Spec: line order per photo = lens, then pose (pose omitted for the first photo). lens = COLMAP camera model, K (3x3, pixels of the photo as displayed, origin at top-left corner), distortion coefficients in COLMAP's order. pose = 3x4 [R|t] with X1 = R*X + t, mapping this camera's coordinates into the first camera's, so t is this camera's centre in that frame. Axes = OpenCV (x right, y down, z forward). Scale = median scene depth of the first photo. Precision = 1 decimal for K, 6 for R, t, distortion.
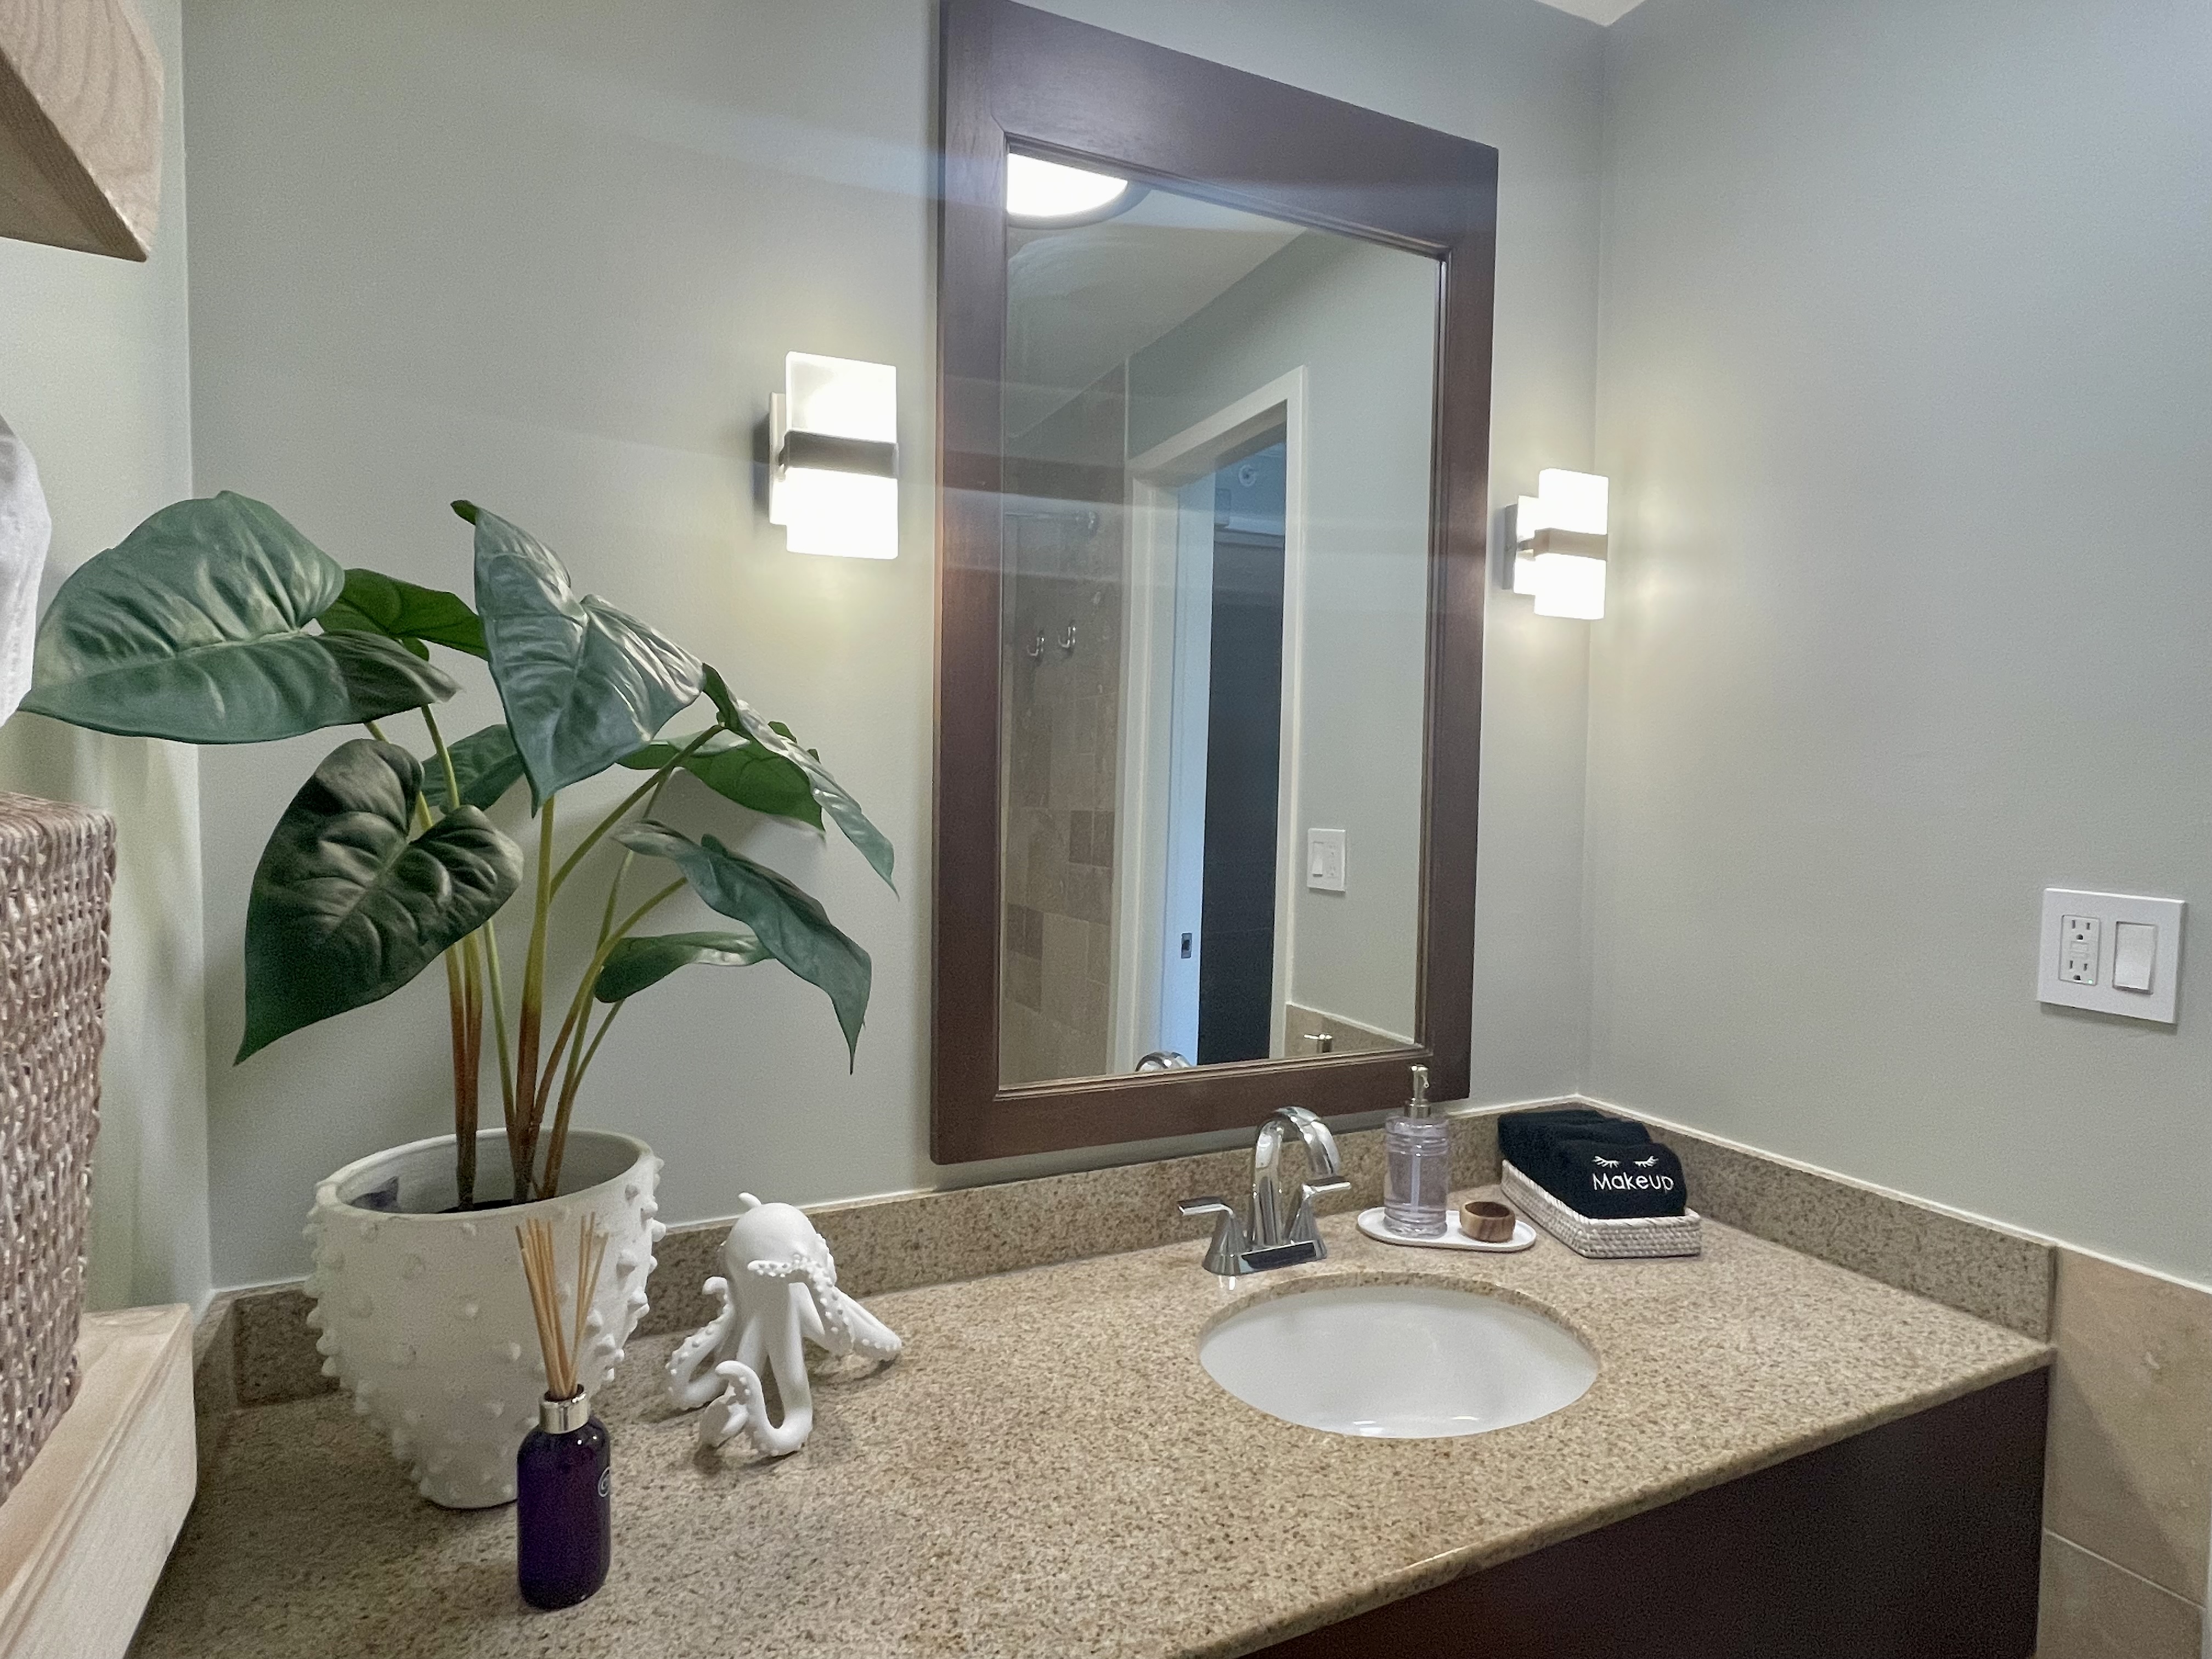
lens RADIAL K [[1217.0, 0, 1108.4], [0, 1217.0, 834.9], [0, 0, 1]] dist [0.002035, 0.000119]
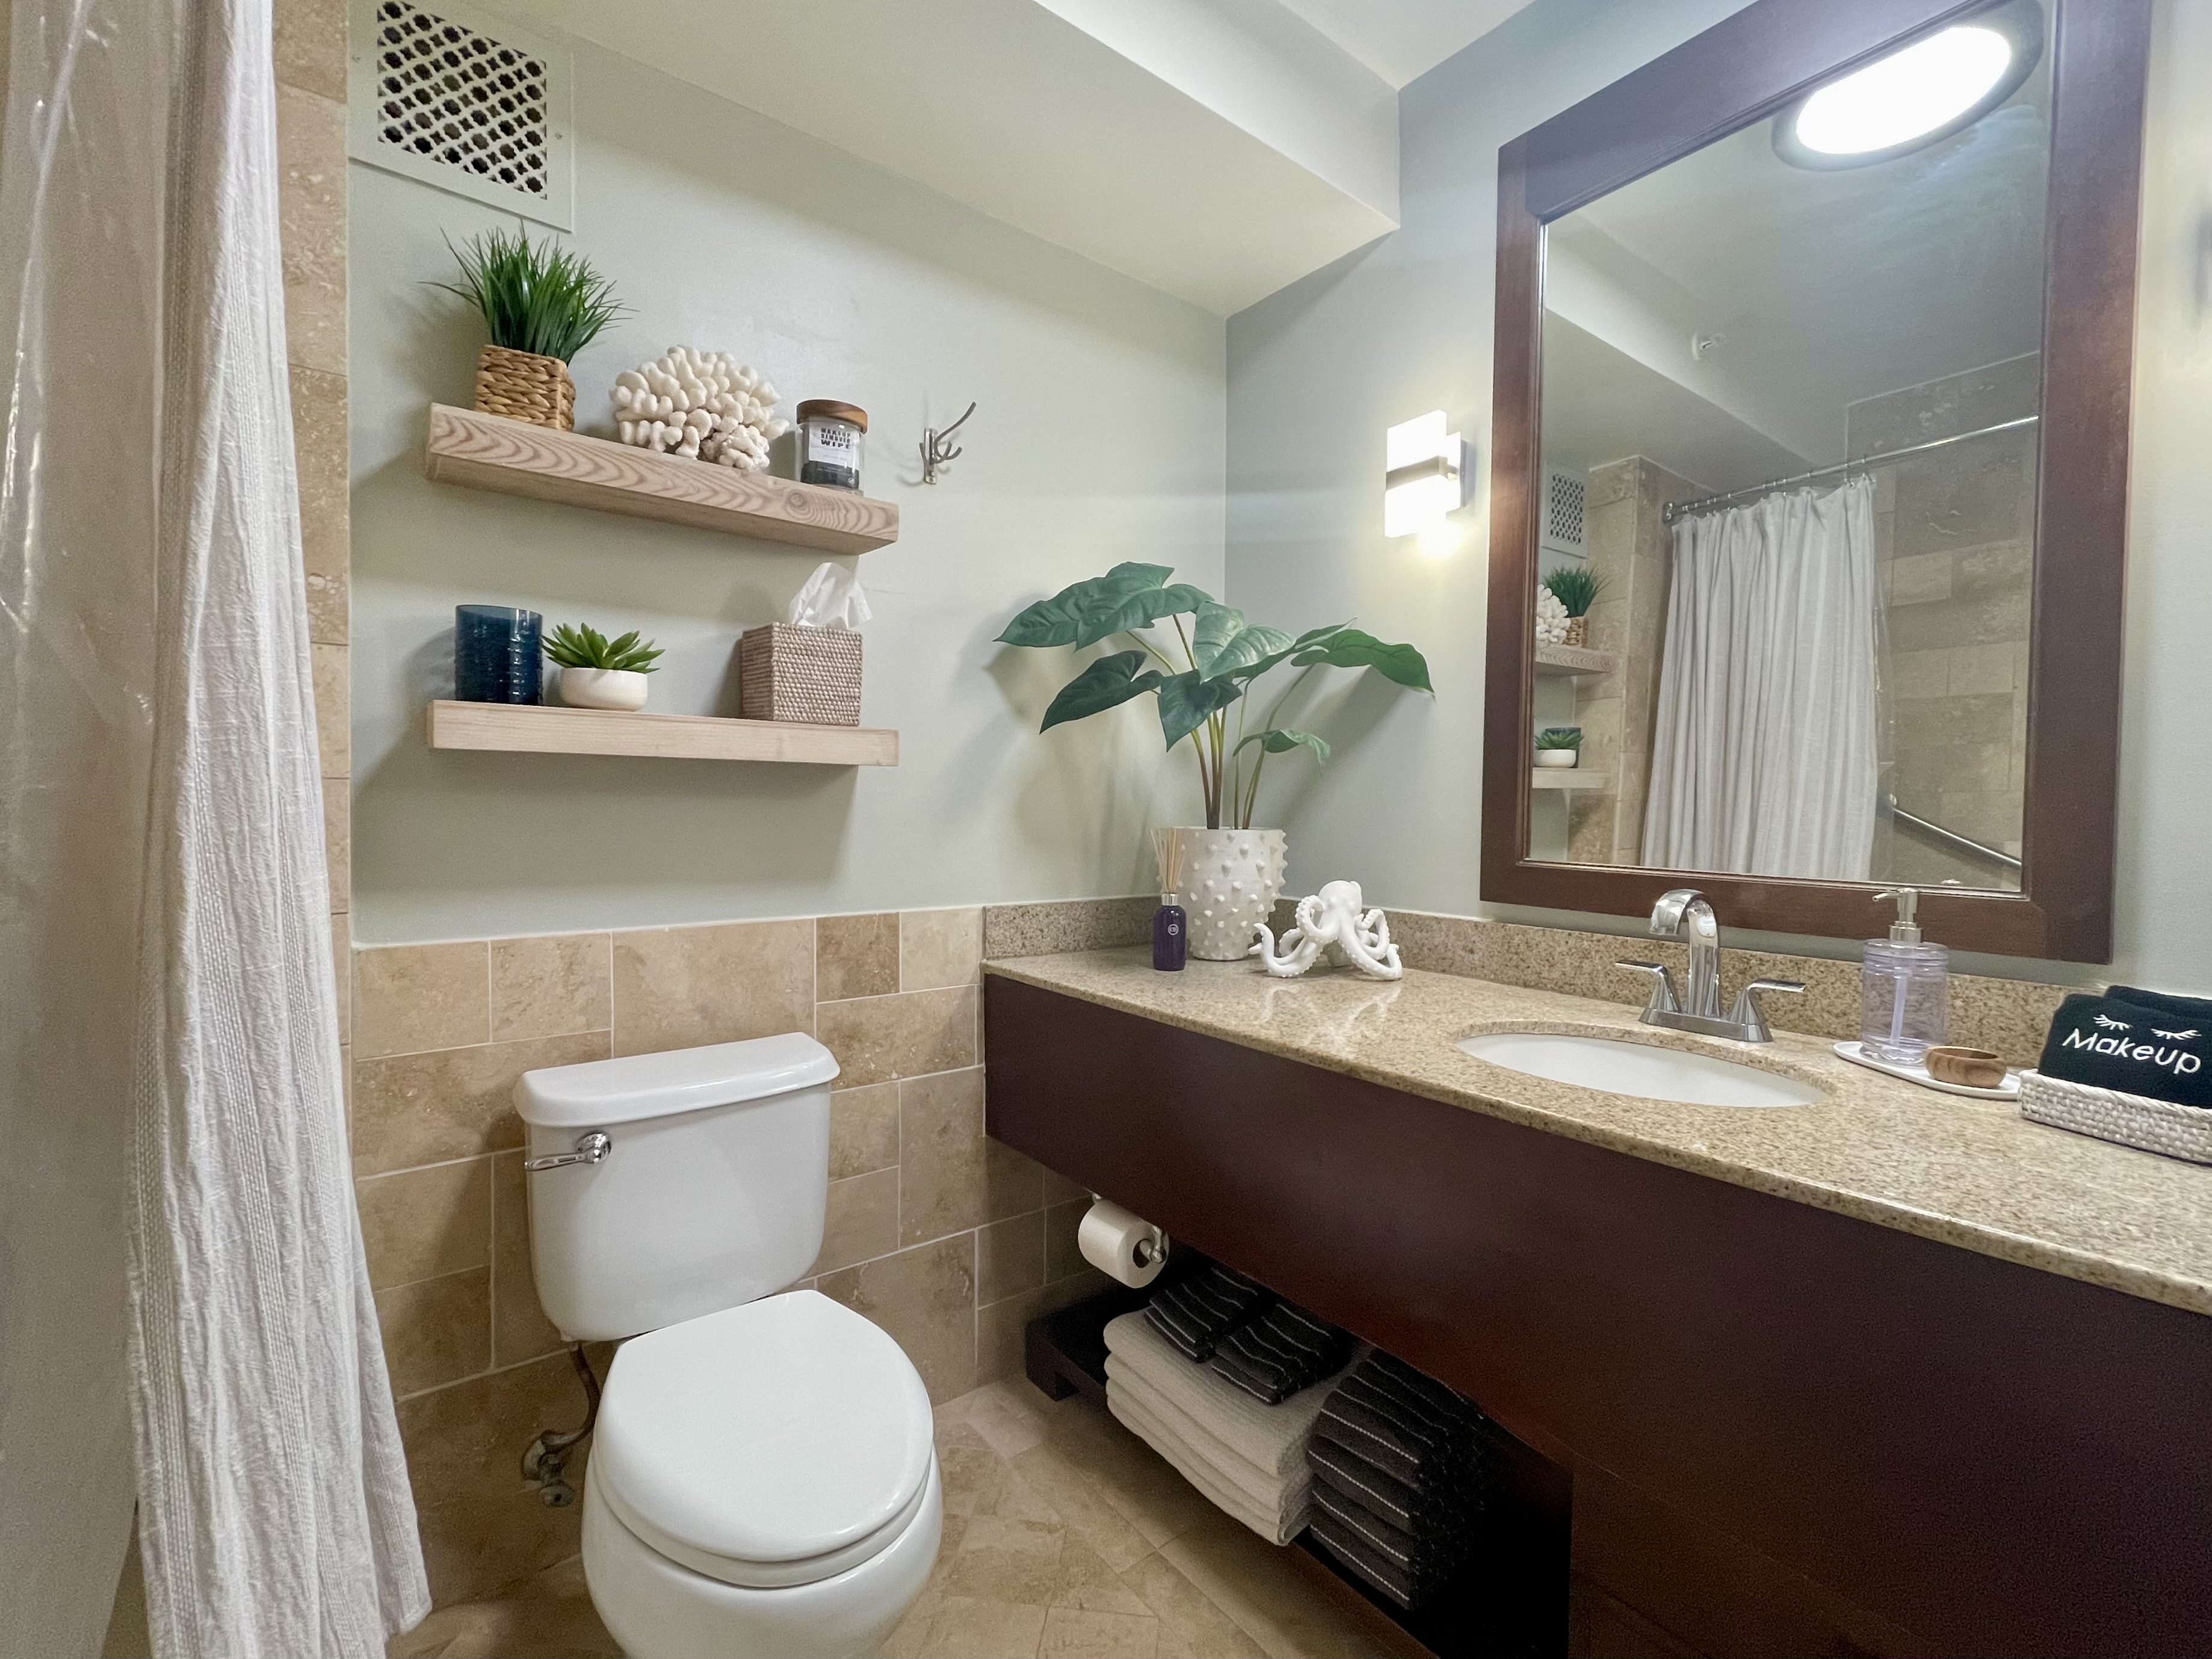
lens RADIAL K [[958.5, 0, 1113.0], [0, 958.5, 827.9], [0, 0, 1]] dist [0.002179, 0.000024]
pose [[0.203160, 0.016675, -0.979003, 0.932190], [-0.057339, 0.998342, 0.005106, 0.192249], [0.977465, 0.055098, 0.203780, 0.274347]]
